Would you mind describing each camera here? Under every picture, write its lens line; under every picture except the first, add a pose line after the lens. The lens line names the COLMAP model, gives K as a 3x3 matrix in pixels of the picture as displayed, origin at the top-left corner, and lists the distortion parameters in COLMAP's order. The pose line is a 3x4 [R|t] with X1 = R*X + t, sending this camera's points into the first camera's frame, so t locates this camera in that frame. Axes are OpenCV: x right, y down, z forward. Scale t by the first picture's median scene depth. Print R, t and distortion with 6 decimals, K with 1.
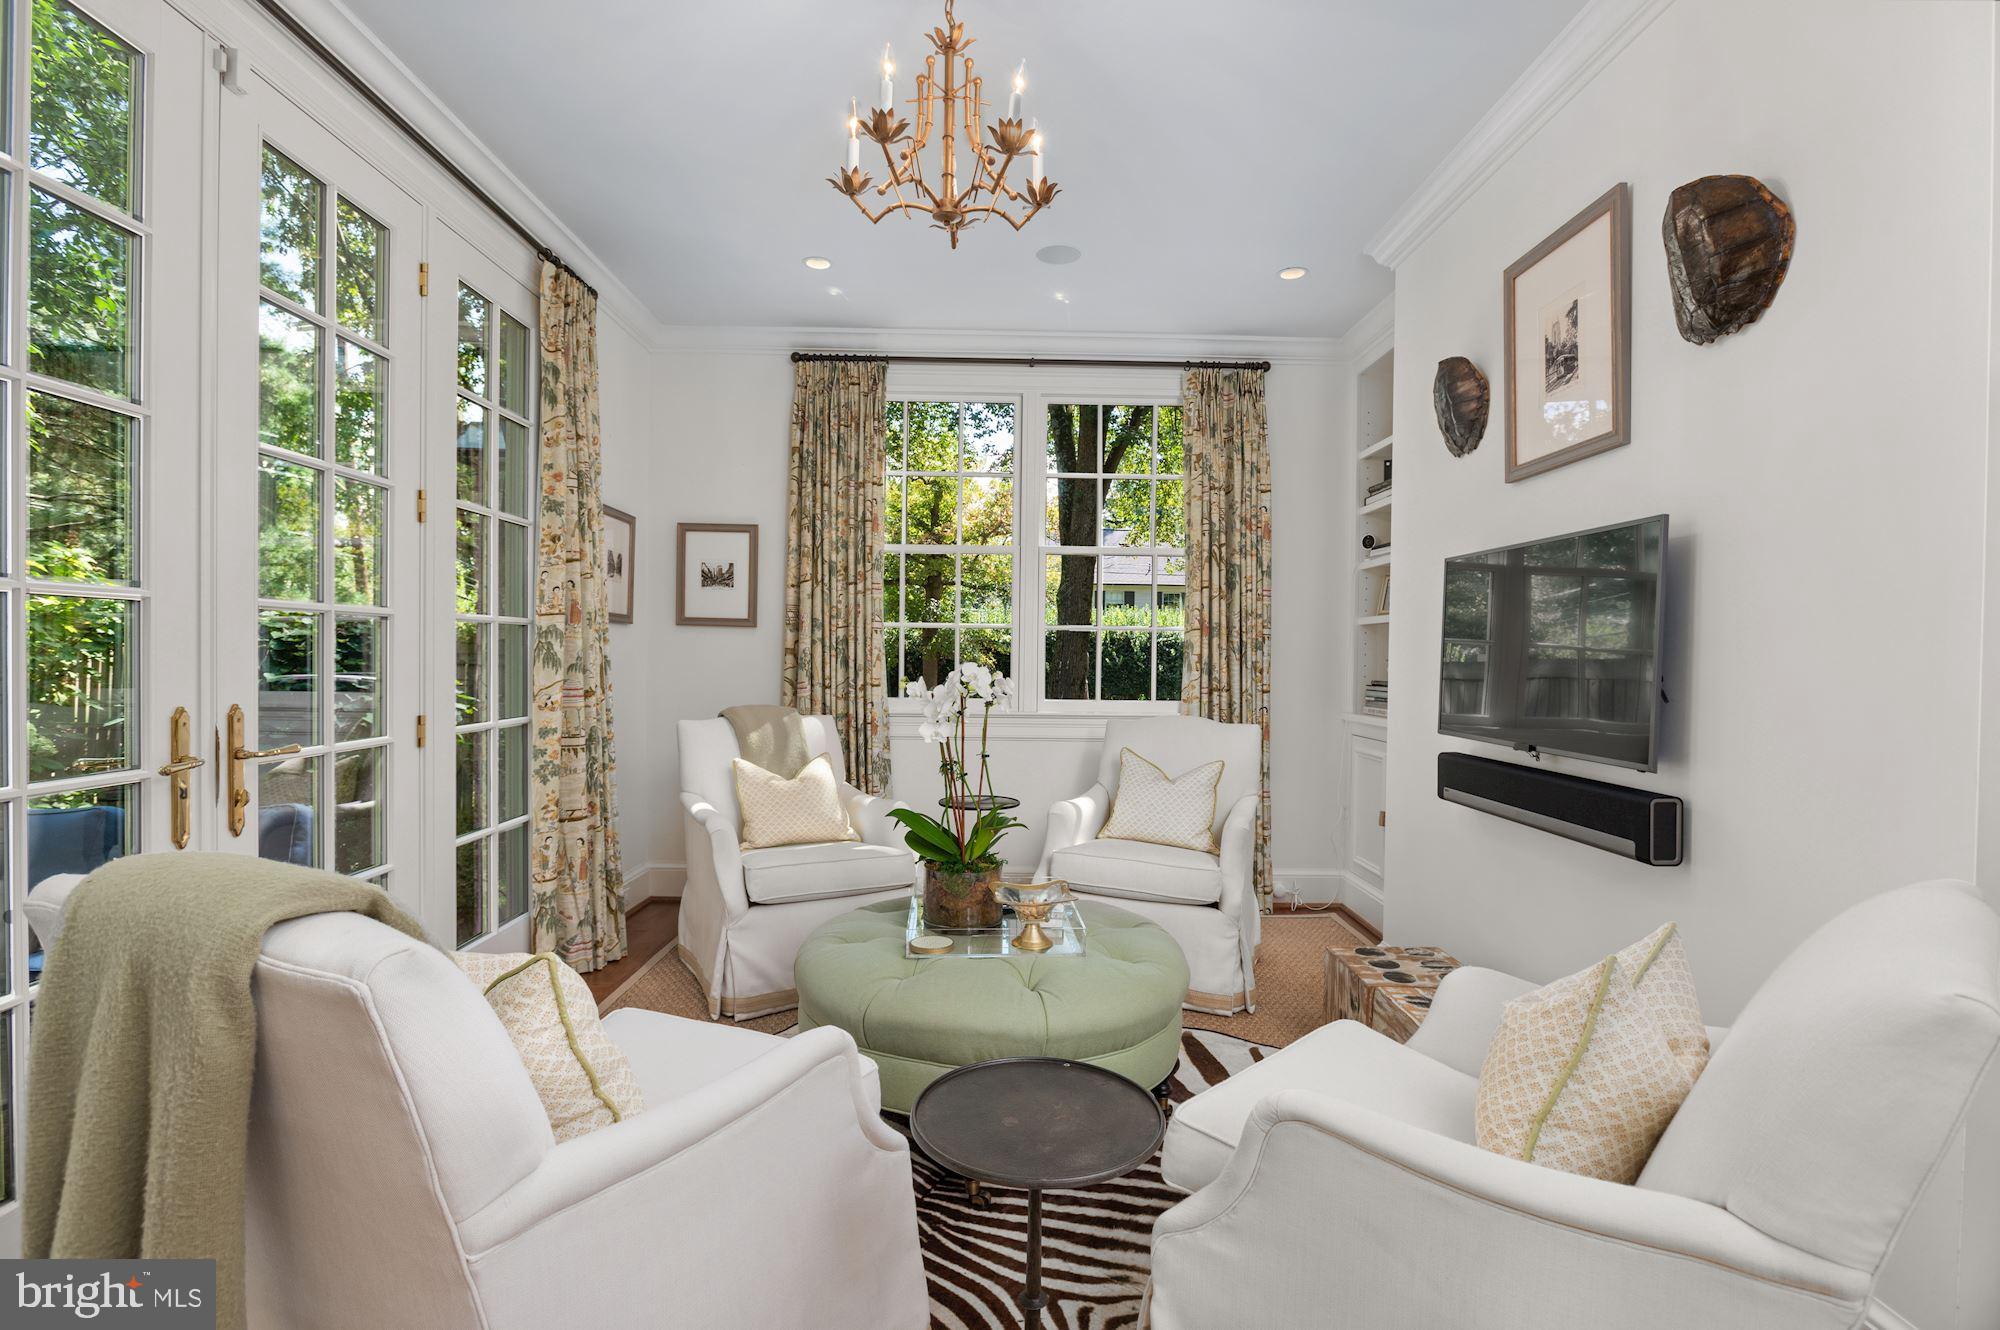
lens RADIAL K [[947.1, 0, 1003.0], [0, 947.1, 665.2], [0, 0, 1]] dist [-0.010386, 0.000903]
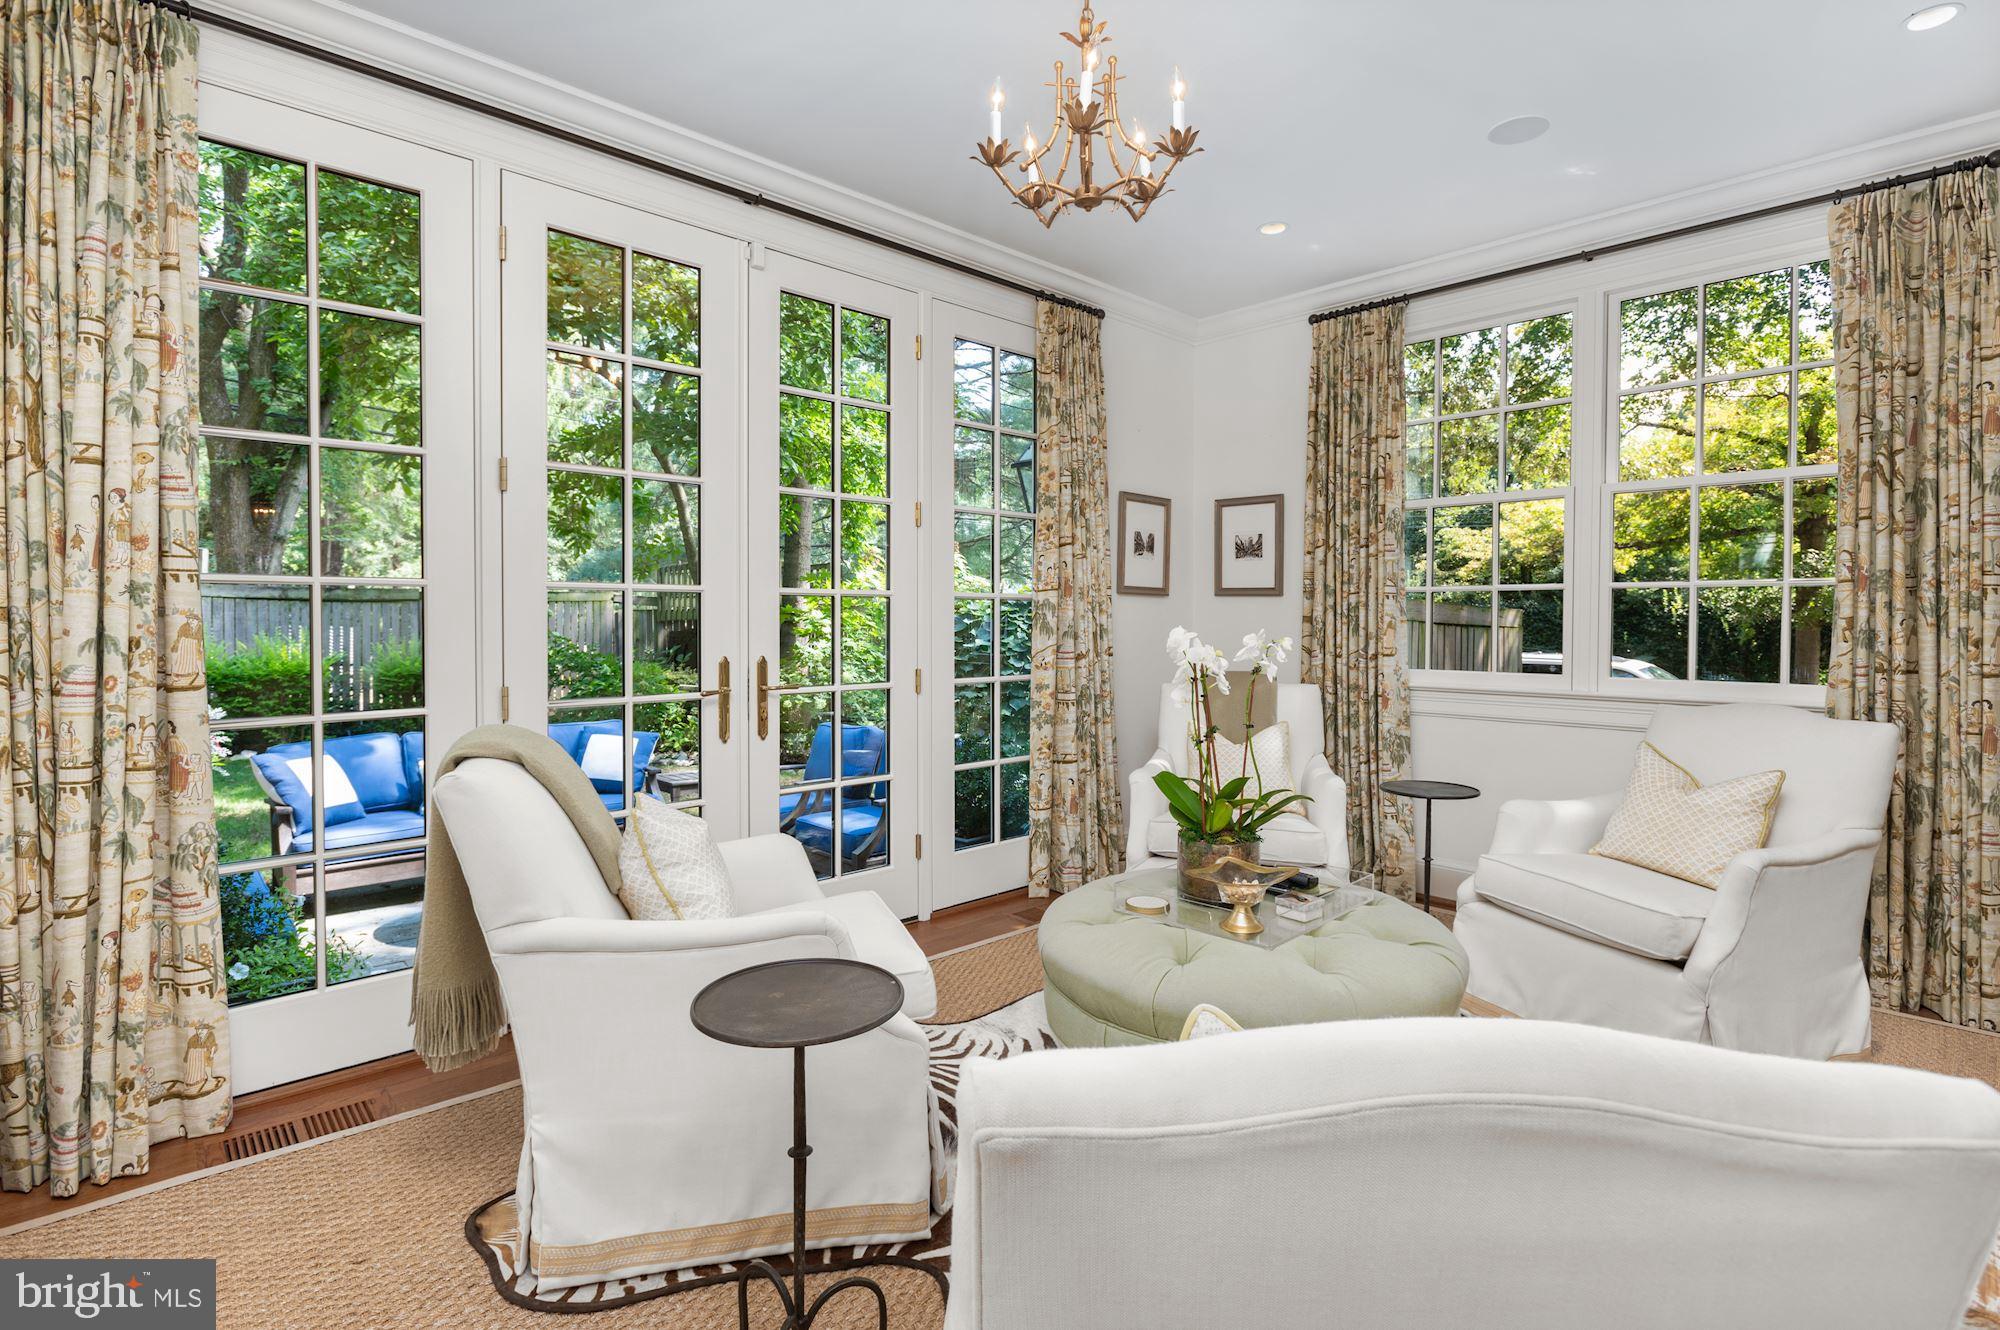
lens RADIAL K [[954.6, 0, 1005.2], [0, 954.6, 631.5], [0, 0, 1]] dist [-0.001448, 0.000258]
pose [[0.692124, -0.001108, -0.721778, 0.280512], [-0.002796, 0.999987, -0.004217, 0.003129], [0.721774, 0.004937, 0.692112, 0.087486]]
